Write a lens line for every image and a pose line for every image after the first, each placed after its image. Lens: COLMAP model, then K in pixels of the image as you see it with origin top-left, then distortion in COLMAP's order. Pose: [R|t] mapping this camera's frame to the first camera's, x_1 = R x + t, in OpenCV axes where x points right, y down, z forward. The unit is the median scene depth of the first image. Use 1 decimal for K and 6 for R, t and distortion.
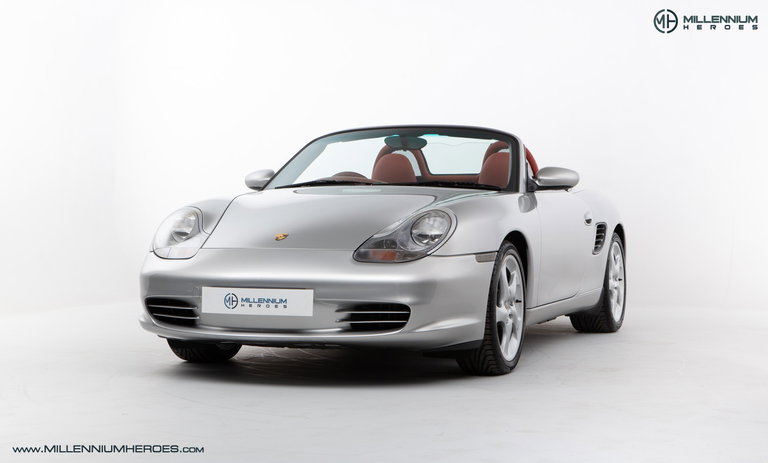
lens RADIAL K [[1461.5, 0, 383.1], [0, 1461.5, 225.6], [0, 0, 1]] dist [0.329322, 0.000000]
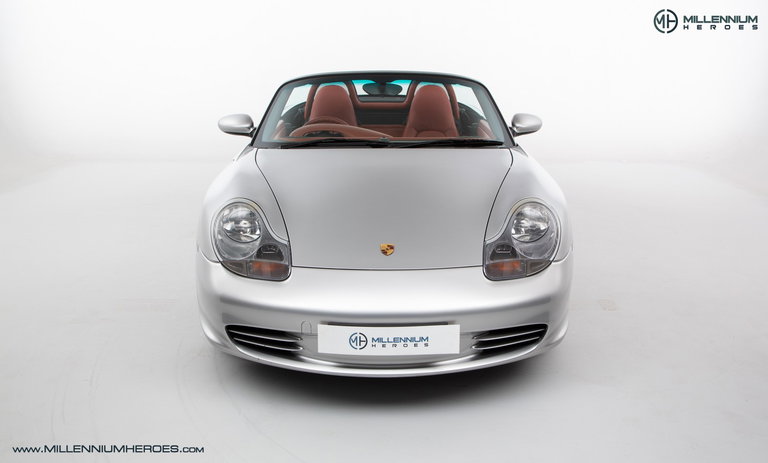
lens RADIAL K [[768.9, 0, 388.0], [0, 768.9, 231.0], [0, 0, 1]] dist [0.024386, 0.000000]
pose [[0.930687, -0.094485, 0.353405, -0.230948], [0.004587, 0.969007, 0.246991, -0.116967], [-0.365789, -0.228250, 0.902275, 0.581813]]
